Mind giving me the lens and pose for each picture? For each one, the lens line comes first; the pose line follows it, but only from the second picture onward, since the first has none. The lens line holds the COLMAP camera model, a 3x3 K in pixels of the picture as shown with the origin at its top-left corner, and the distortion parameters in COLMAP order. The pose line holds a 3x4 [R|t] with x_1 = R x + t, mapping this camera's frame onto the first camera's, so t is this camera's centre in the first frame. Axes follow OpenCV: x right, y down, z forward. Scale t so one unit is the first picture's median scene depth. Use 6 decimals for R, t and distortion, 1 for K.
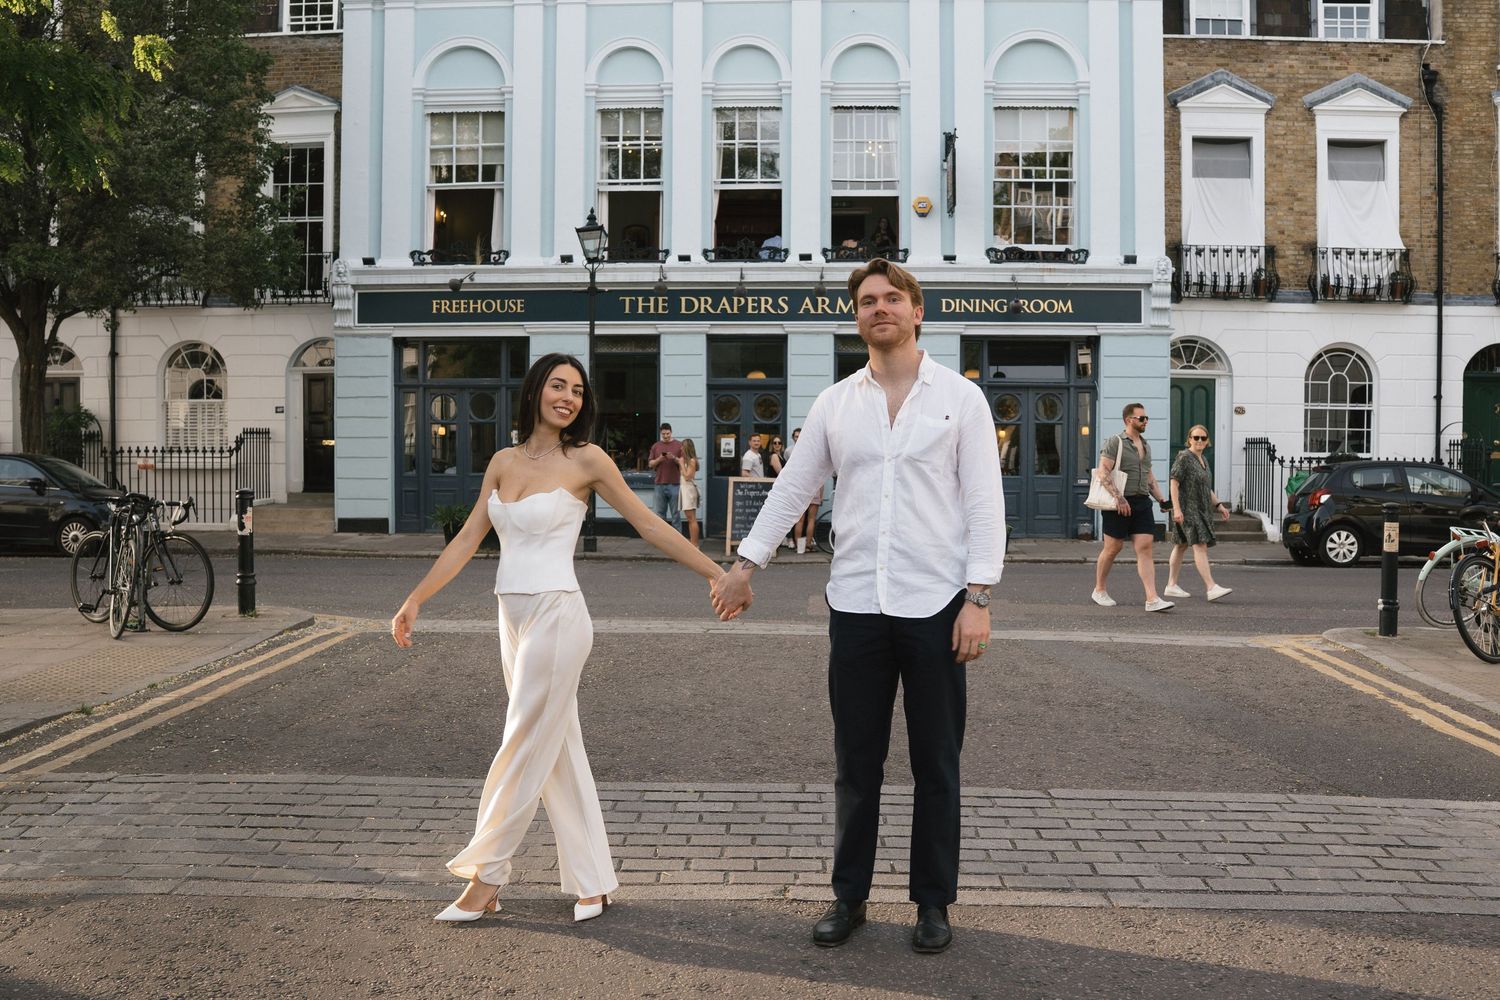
lens RADIAL K [[1277.7, 0, 739.2], [0, 1277.7, 501.2], [0, 0, 1]] dist [-0.129479, 0.009884]
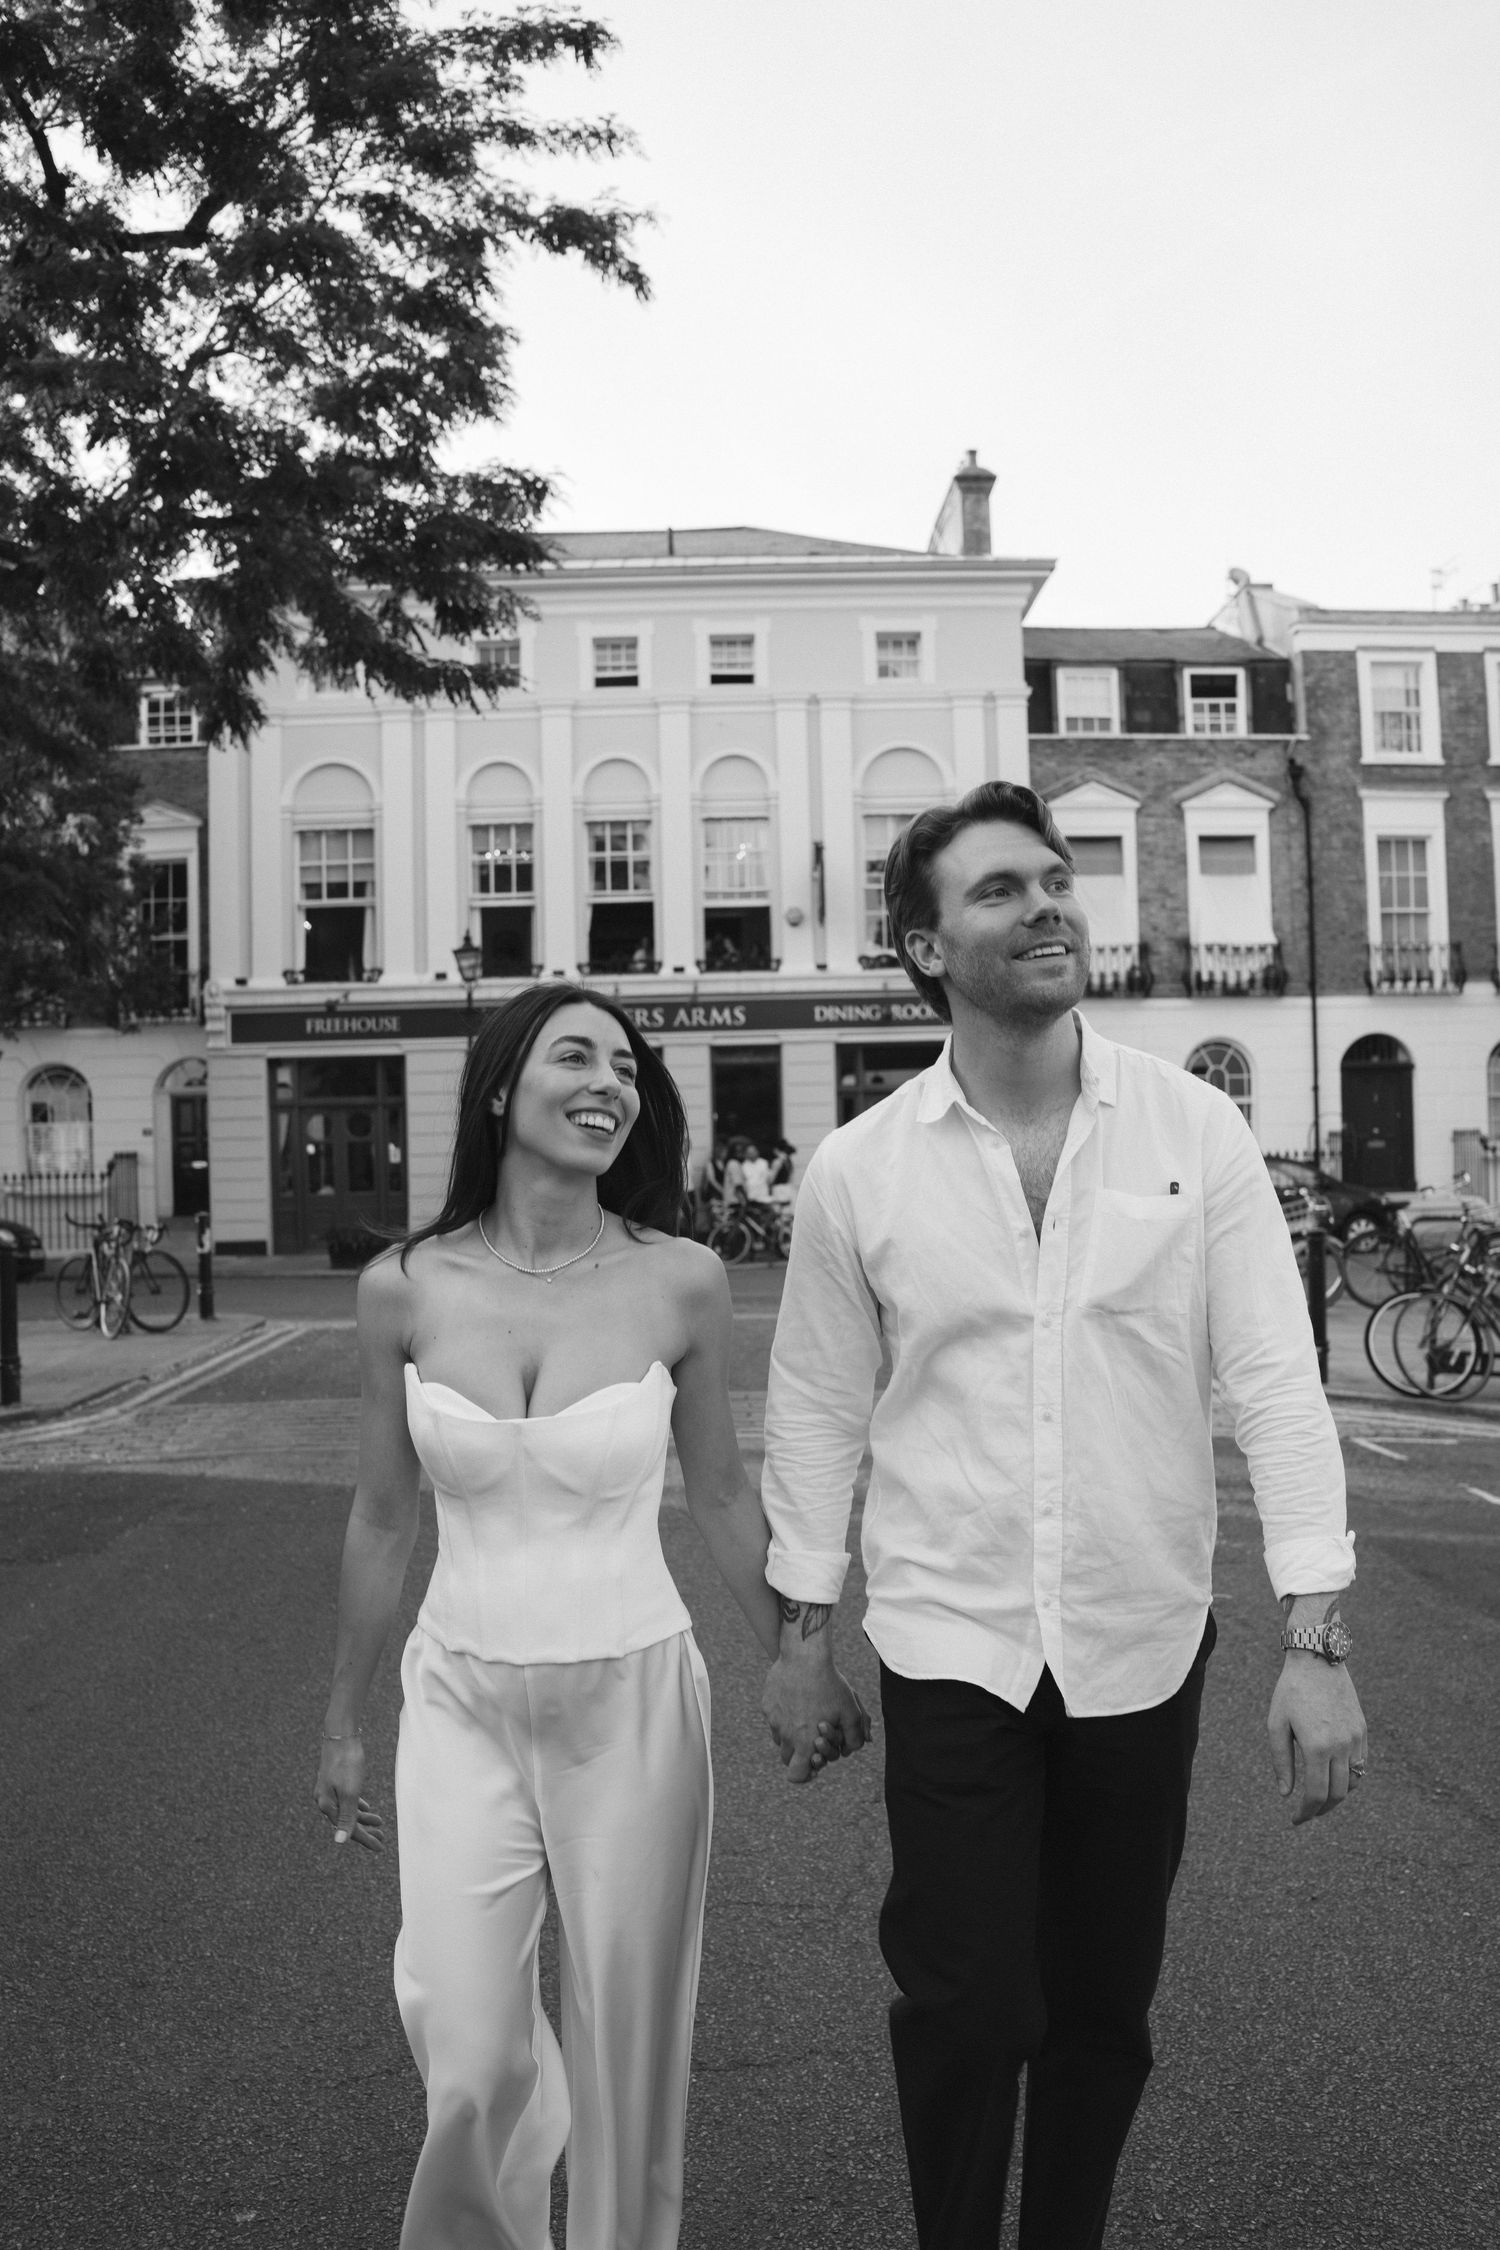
lens RADIAL K [[1916.6, 0, 758.0], [0, 1916.6, 1121.4], [0, 0, 1]] dist [-0.129479, 0.009884]
pose [[0.997520, -0.026108, 0.065356, 0.012142], [0.029005, 0.998620, -0.043787, -0.003101], [-0.064123, 0.045574, 0.996901, -0.513115]]
